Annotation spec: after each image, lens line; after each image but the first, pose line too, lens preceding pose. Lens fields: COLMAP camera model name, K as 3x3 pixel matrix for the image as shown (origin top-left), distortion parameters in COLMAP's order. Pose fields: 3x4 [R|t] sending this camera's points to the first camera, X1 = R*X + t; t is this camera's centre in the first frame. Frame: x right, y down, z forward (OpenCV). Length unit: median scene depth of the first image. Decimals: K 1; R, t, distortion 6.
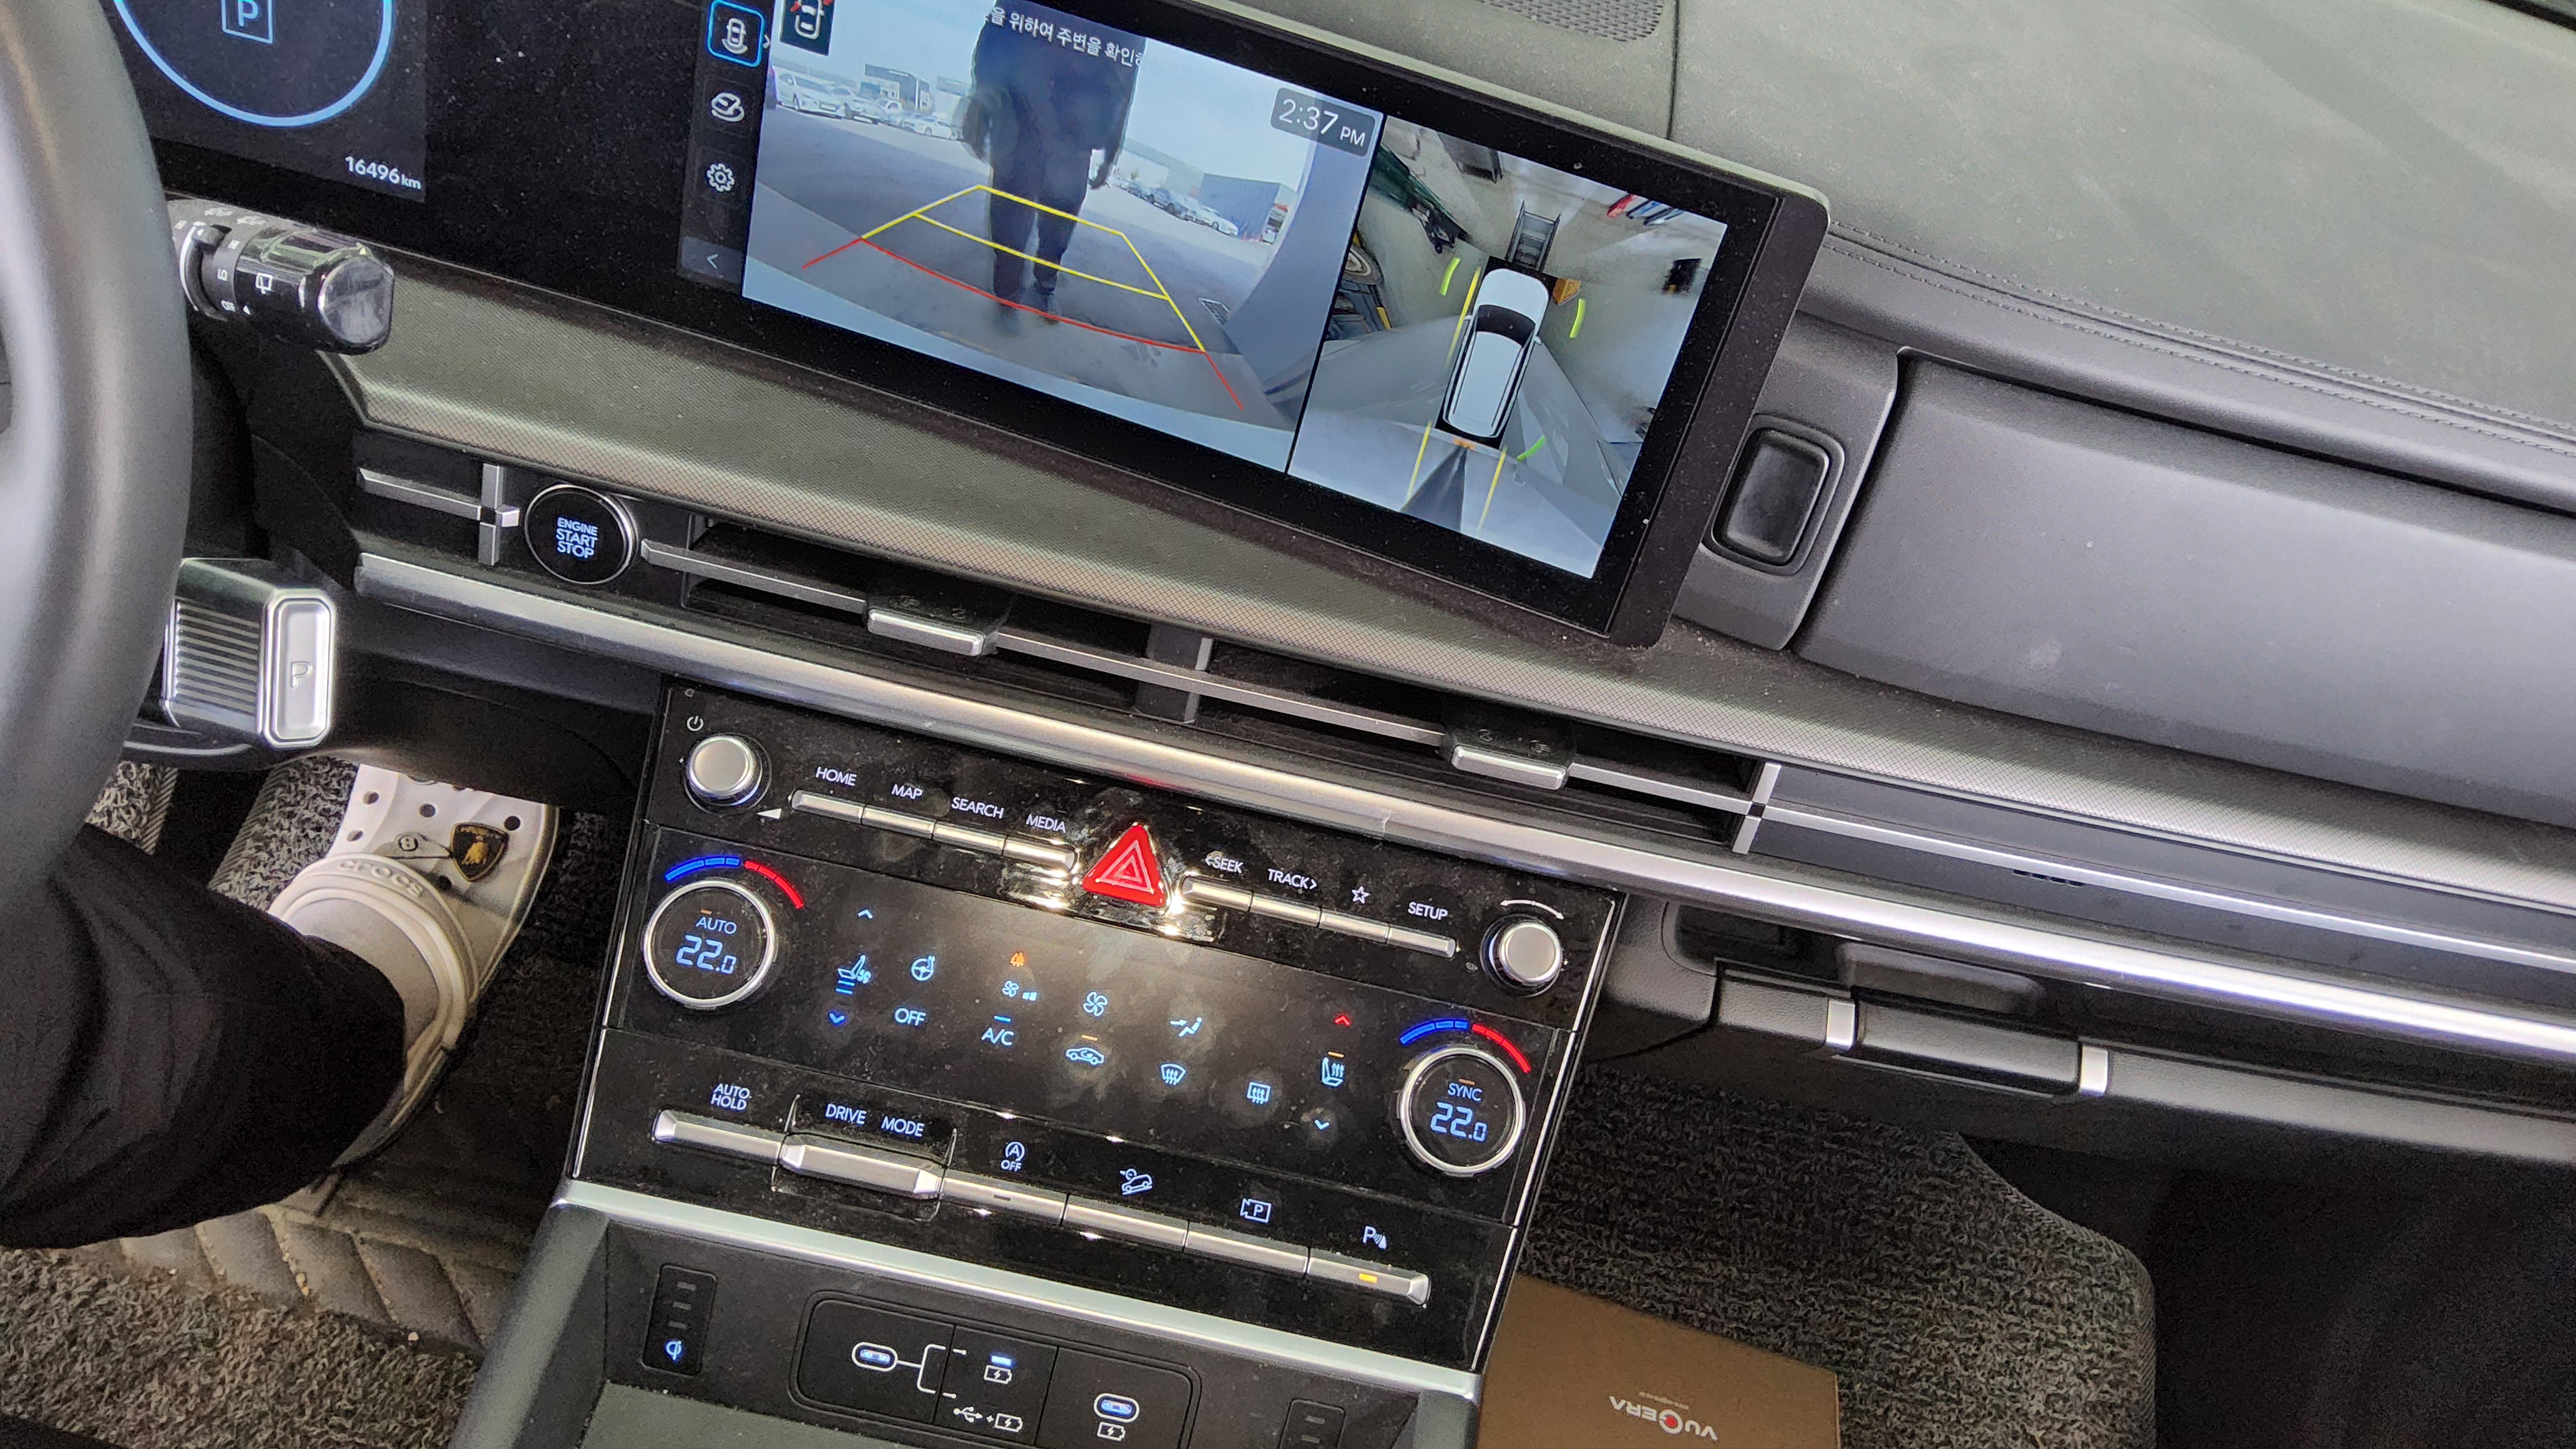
lens RADIAL K [[1901.6, 0, 1293.7], [0, 1901.6, 688.3], [0, 0, 1]] dist [0.125773, -0.220754]
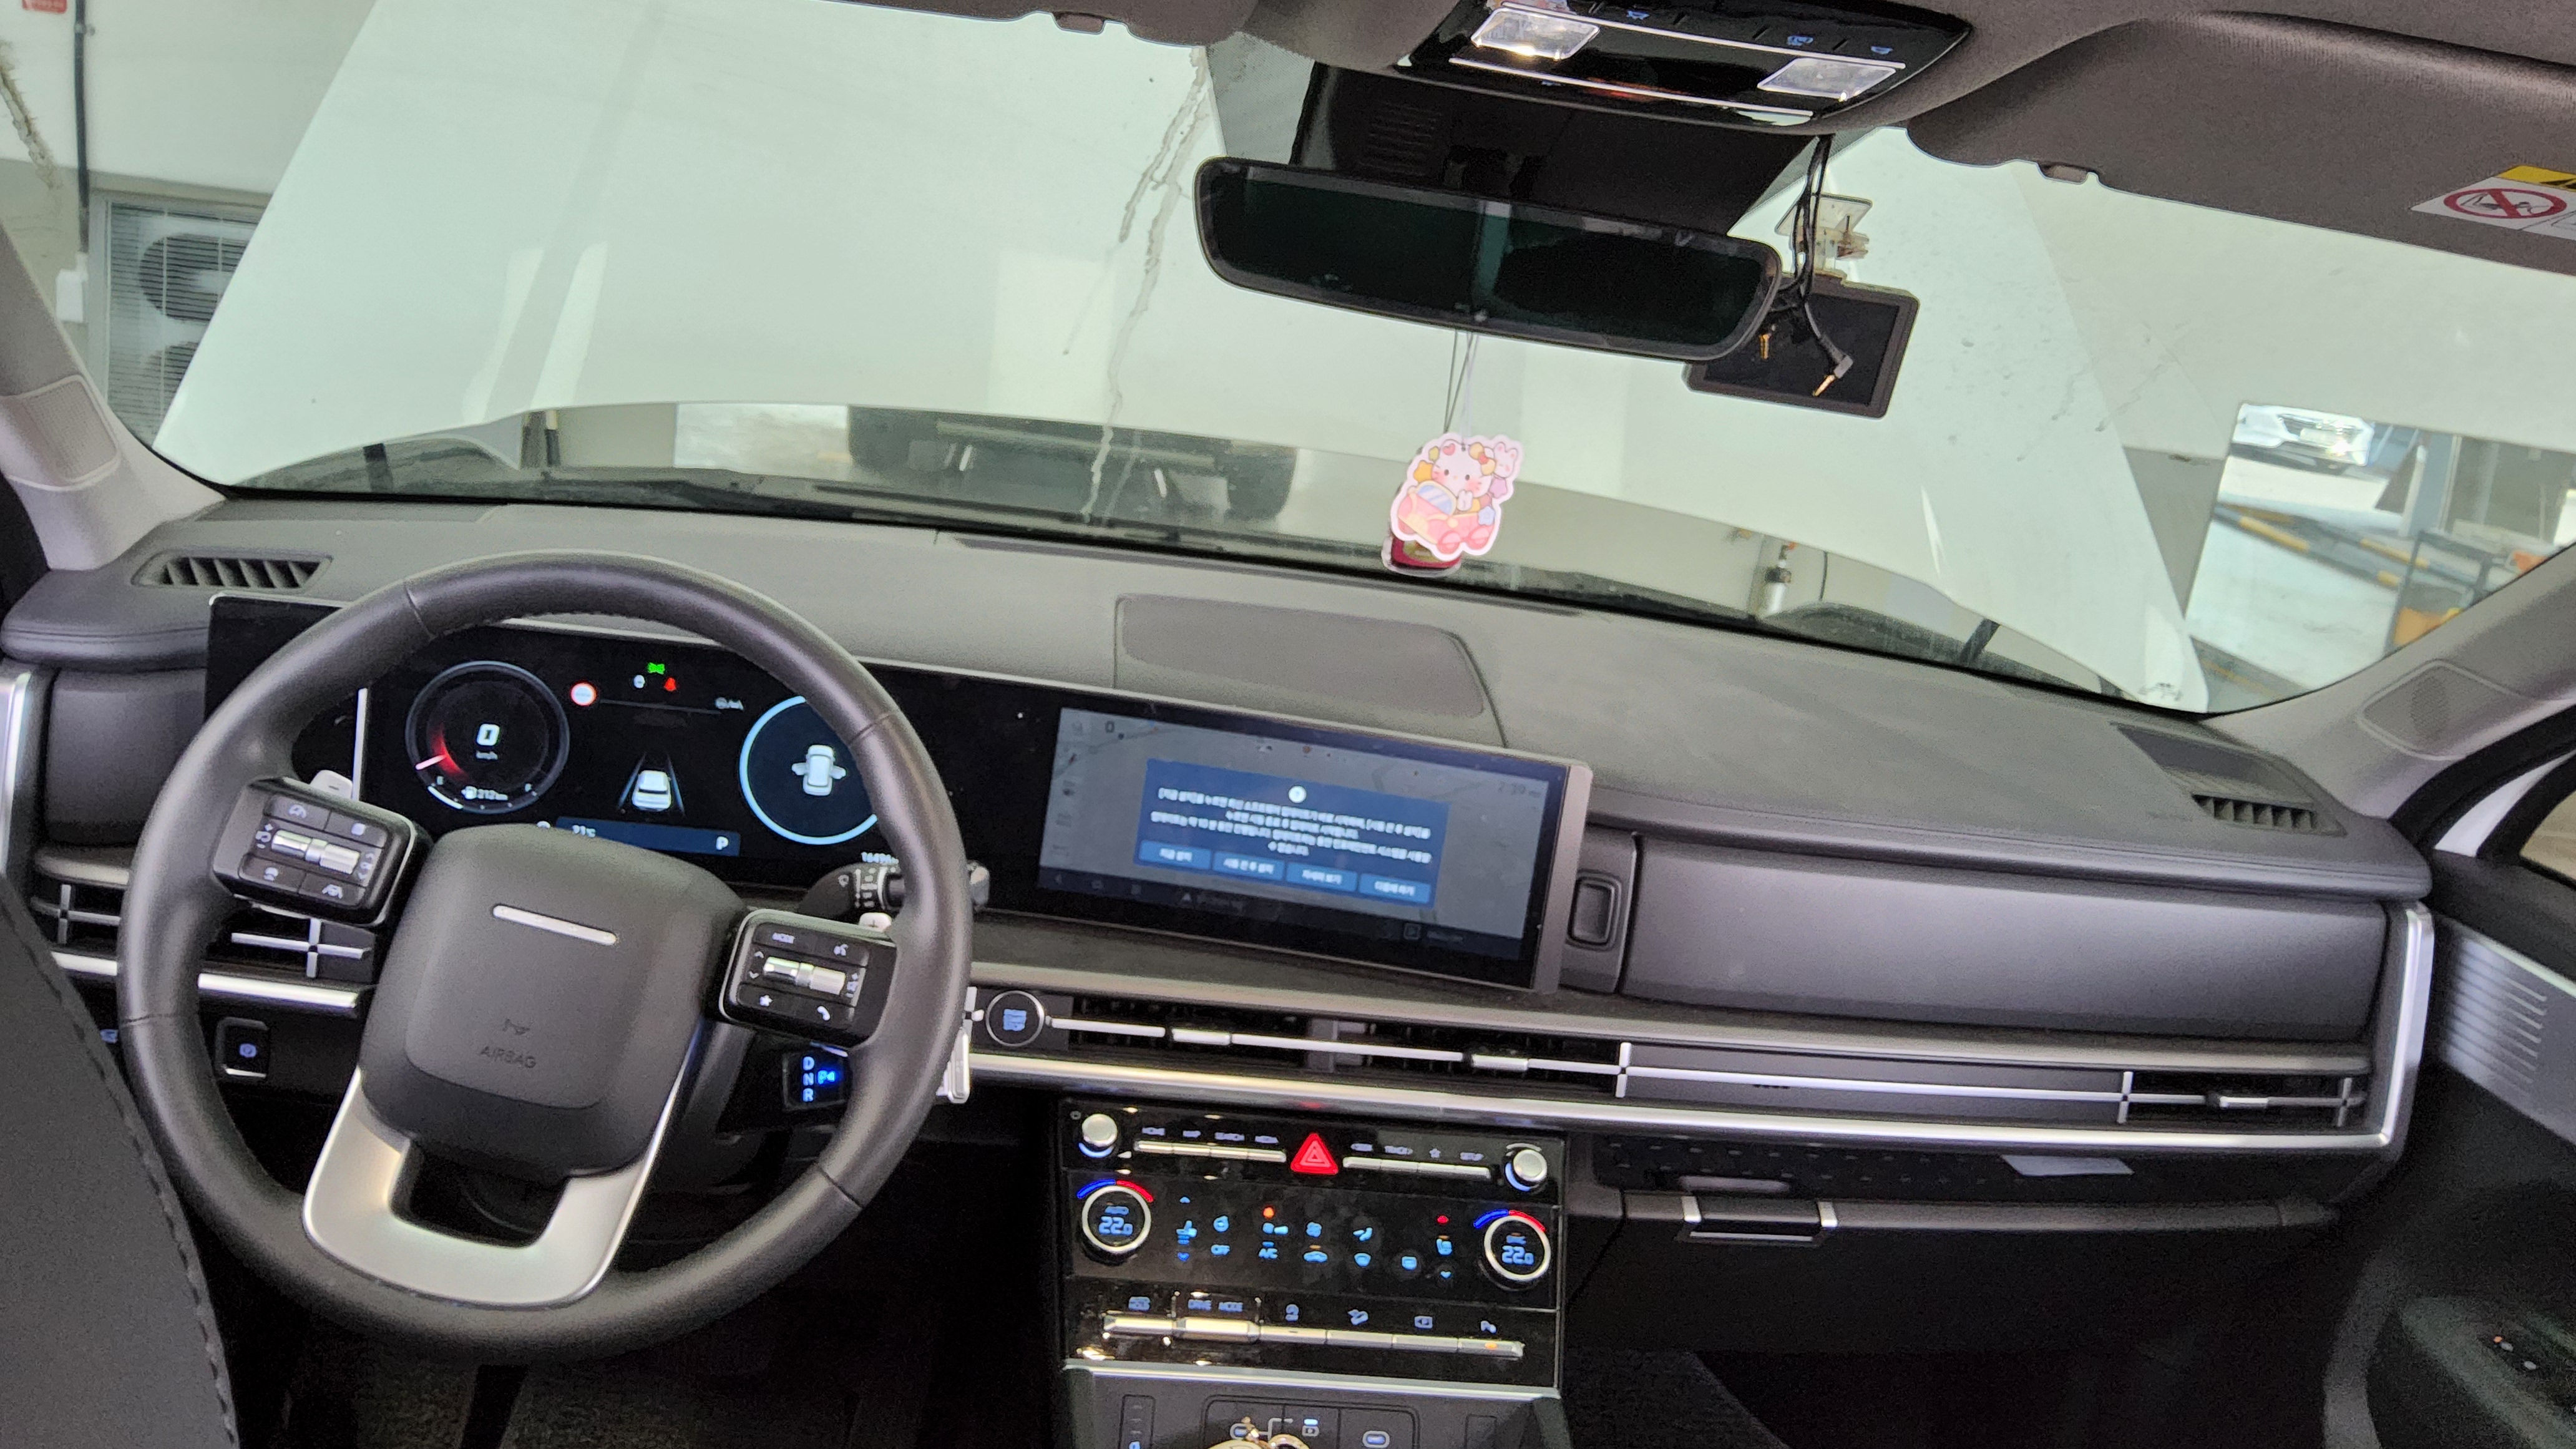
lens RADIAL K [[1901.6, 0, 1293.7], [0, 1901.6, 688.3], [0, 0, 1]] dist [0.125773, -0.220754]
pose [[0.974241, -0.120729, 0.190471, -0.415397], [0.184019, 0.913827, -0.362018, 0.357029], [-0.130352, 0.387743, 0.912504, -0.900169]]
